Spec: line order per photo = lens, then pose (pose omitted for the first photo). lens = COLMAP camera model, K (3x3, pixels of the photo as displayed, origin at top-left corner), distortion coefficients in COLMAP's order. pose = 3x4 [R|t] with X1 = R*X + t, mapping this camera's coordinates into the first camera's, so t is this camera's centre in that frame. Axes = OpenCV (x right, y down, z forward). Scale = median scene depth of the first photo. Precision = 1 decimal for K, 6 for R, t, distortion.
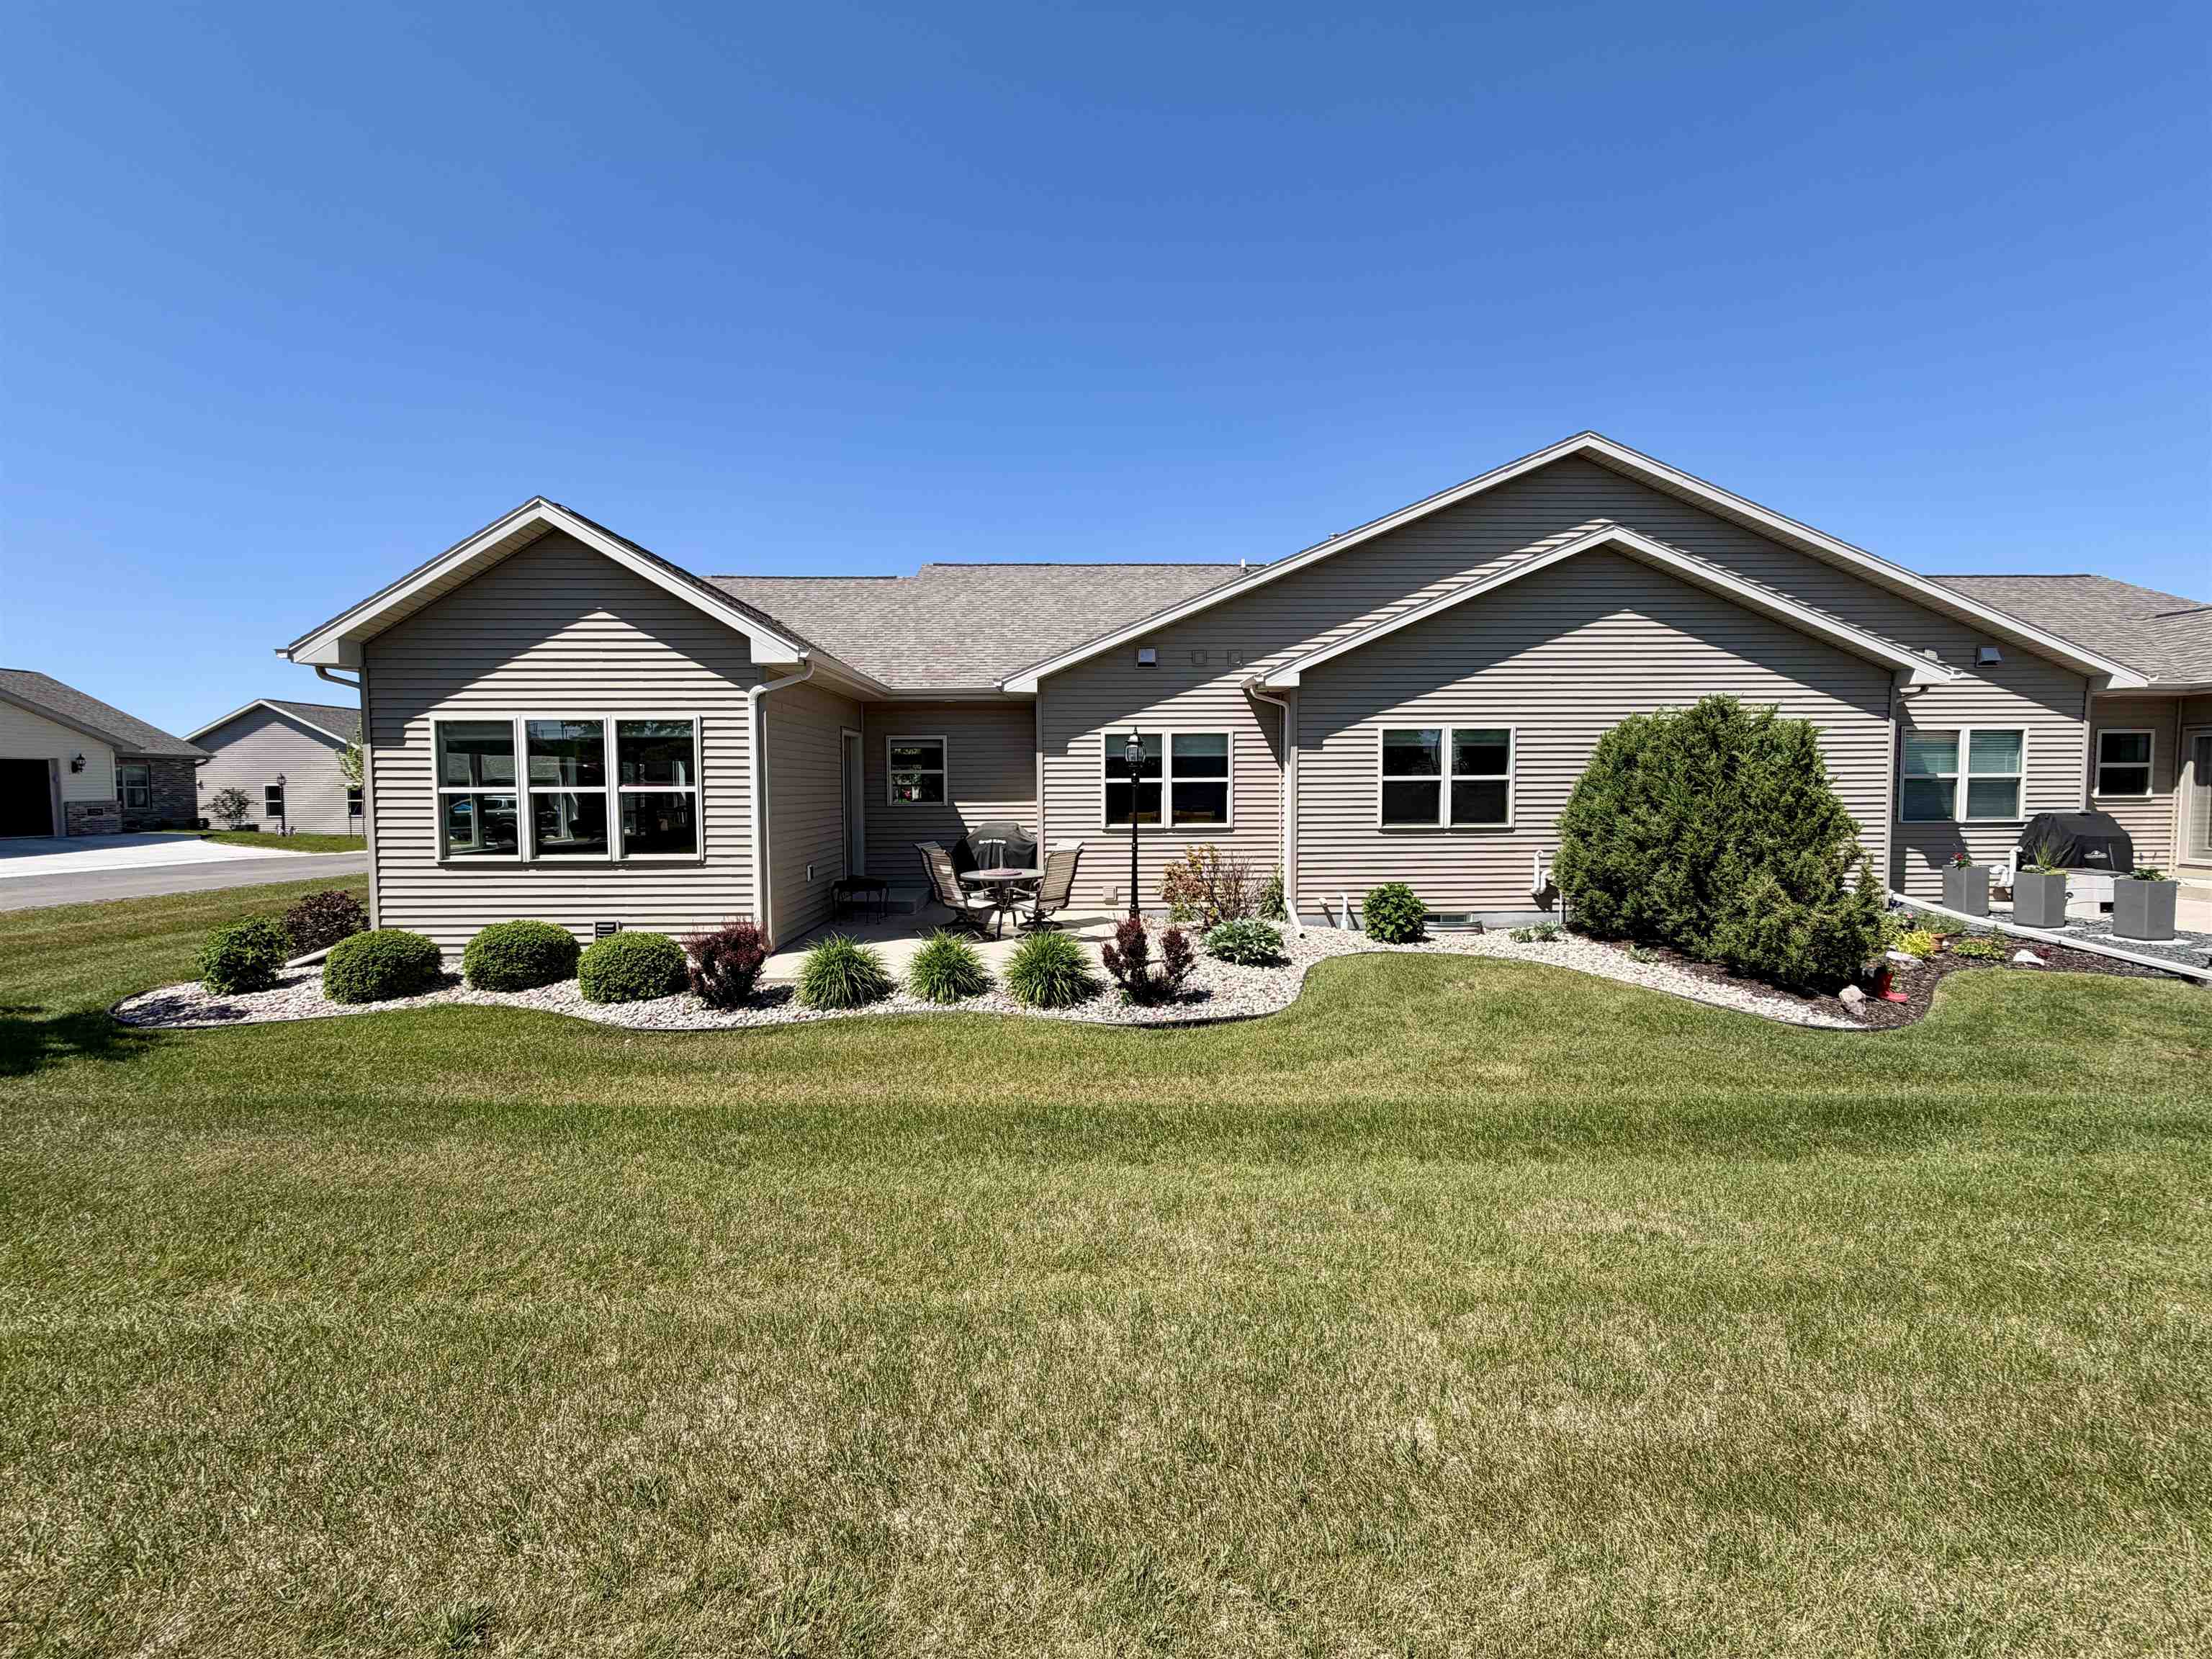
lens RADIAL K [[881.4, 0, 1101.4], [0, 881.4, 826.1], [0, 0, 1]] dist [0.006351, -0.001011]
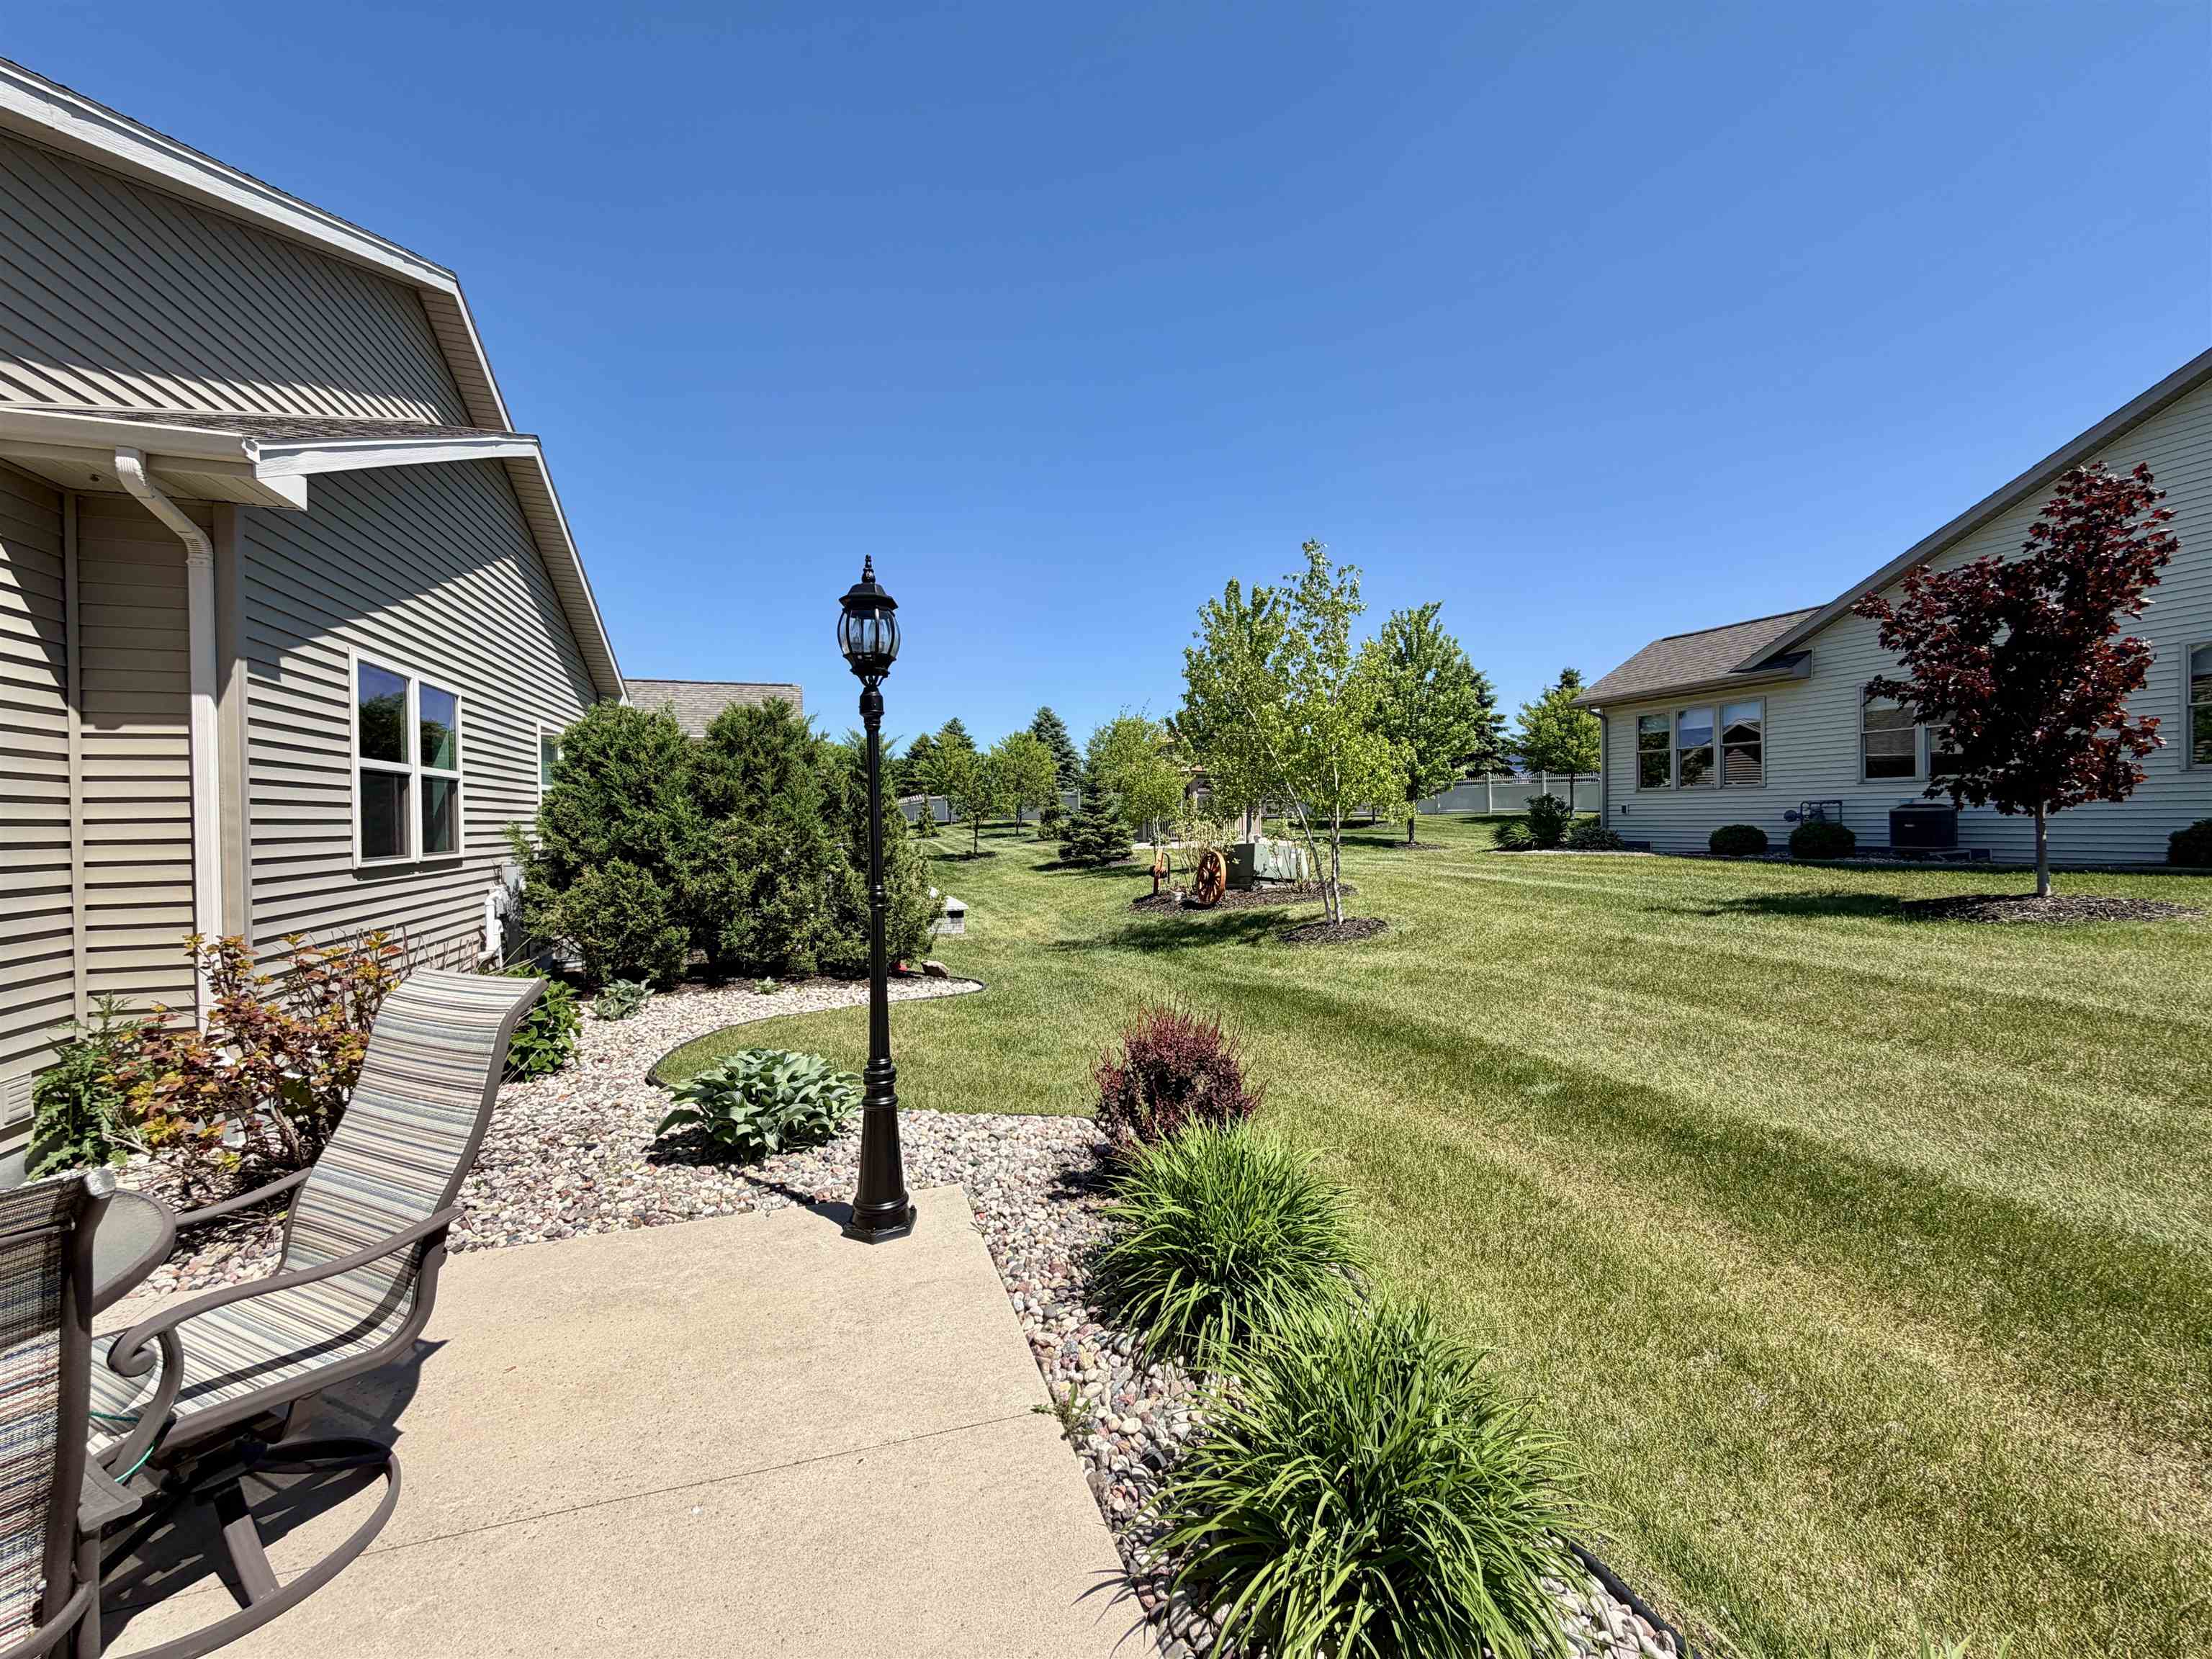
lens RADIAL K [[881.4, 0, 1095.5], [0, 881.4, 829.7], [0, 0, 1]] dist [0.006351, -0.001011]
pose [[-0.285204, -0.001960, 0.958465, -0.272338], [0.061522, 0.997898, 0.020347, -0.003837], [-0.956490, 0.064770, -0.284484, 0.839161]]
